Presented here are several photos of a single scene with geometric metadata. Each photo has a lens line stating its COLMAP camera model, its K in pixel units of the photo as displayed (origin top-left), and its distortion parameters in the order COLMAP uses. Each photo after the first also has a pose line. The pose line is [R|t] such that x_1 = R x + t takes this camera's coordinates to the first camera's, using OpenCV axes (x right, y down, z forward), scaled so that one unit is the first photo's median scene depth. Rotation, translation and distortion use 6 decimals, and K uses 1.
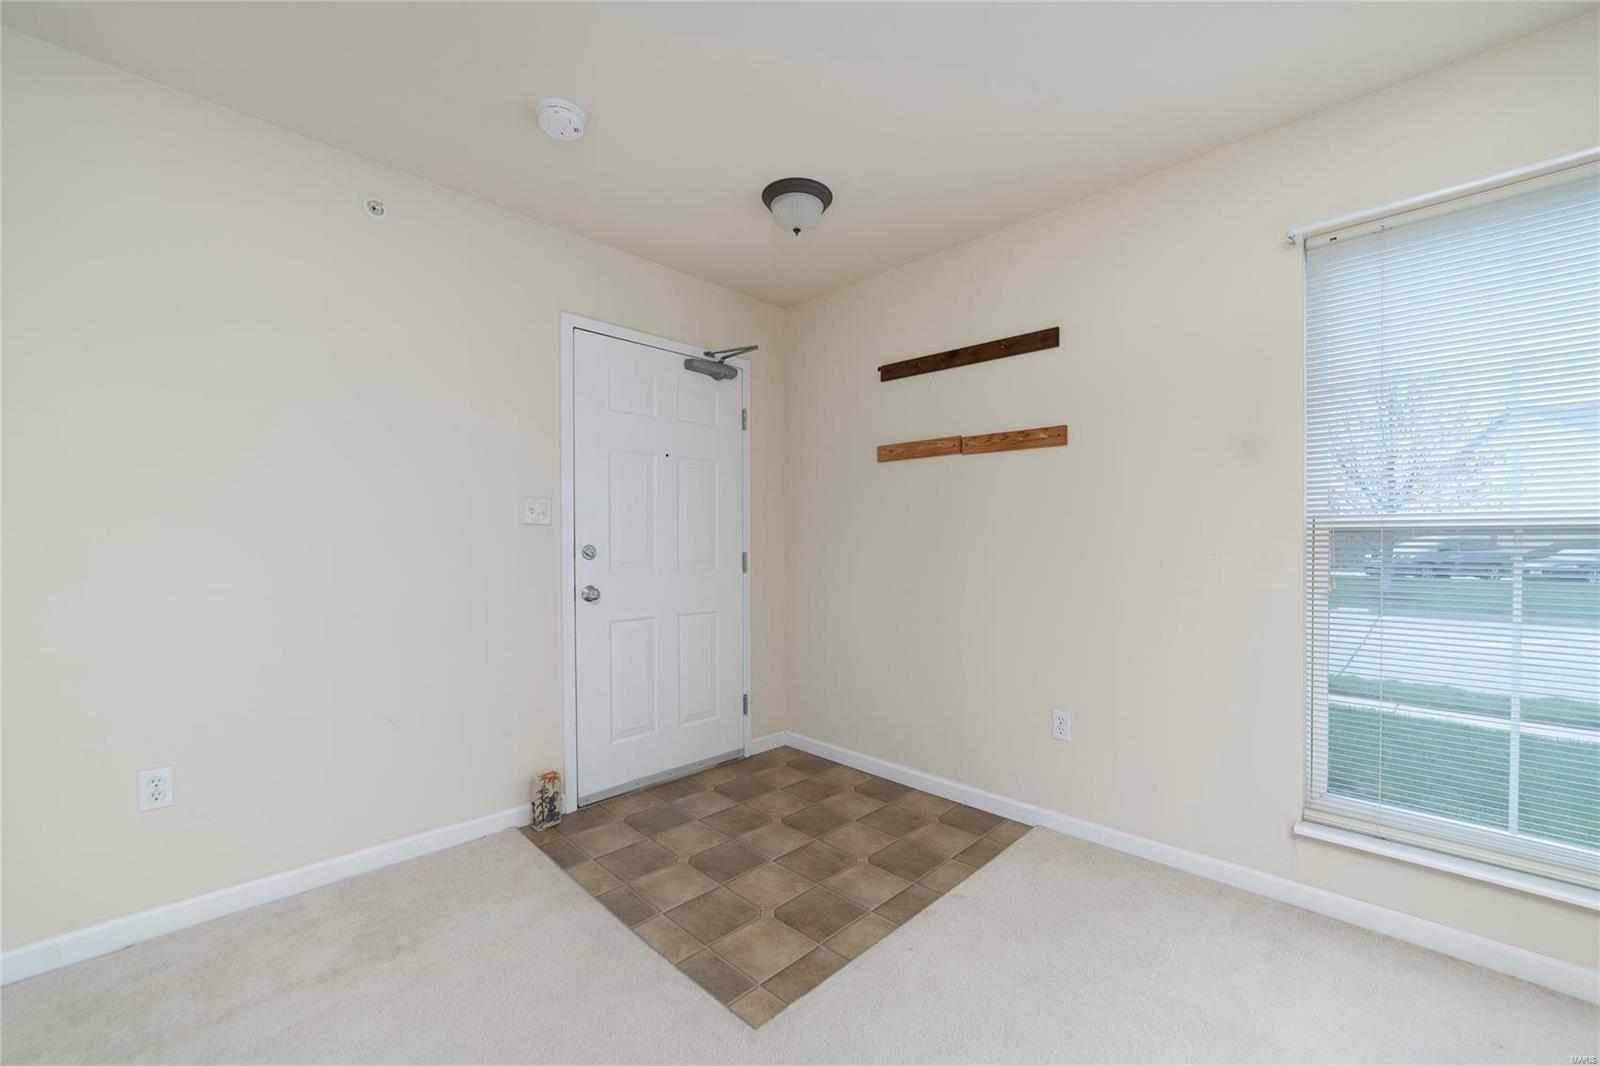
lens RADIAL K [[642.4, 0, 800.9], [0, 642.4, 543.2], [0, 0, 1]] dist [0.000026, 0.000012]
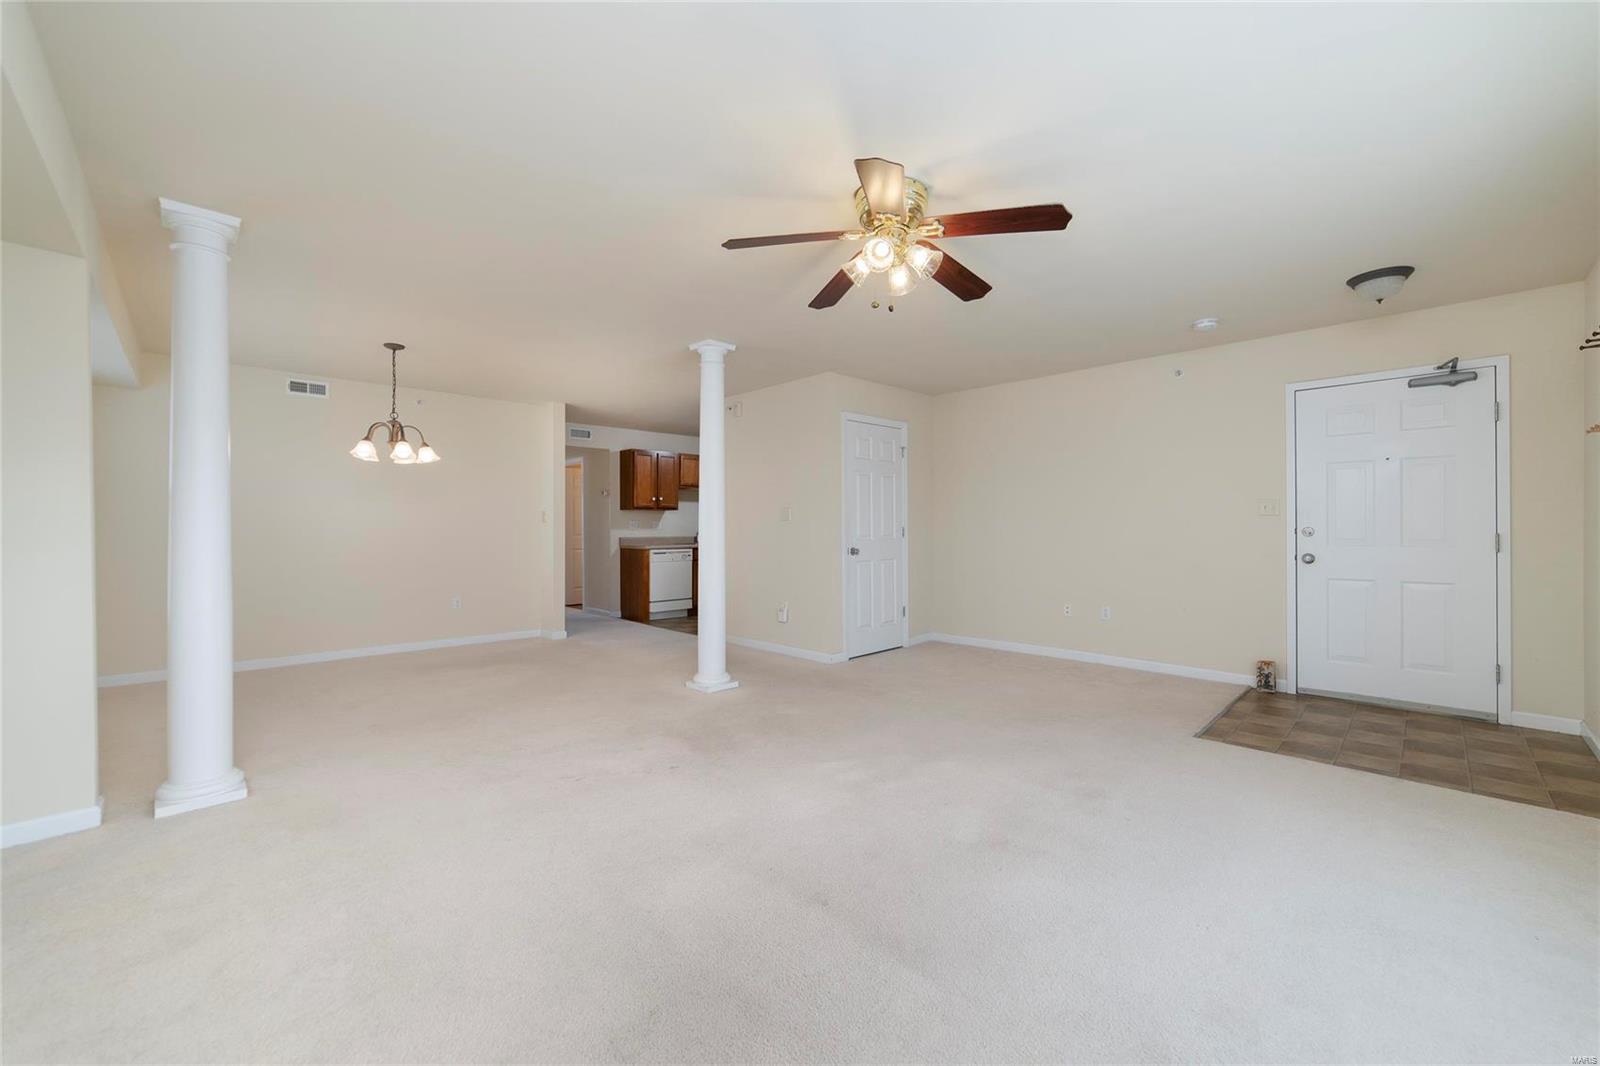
lens RADIAL K [[633.0, 0, 811.5], [0, 633.0, 524.9], [0, 0, 1]] dist [0.000390, 0.000074]
pose [[0.020252, 0.000304, -0.999795, 1.165491], [-0.002810, 0.999996, 0.000247, 0.001797], [0.999791, 0.002804, 0.020252, -0.222756]]
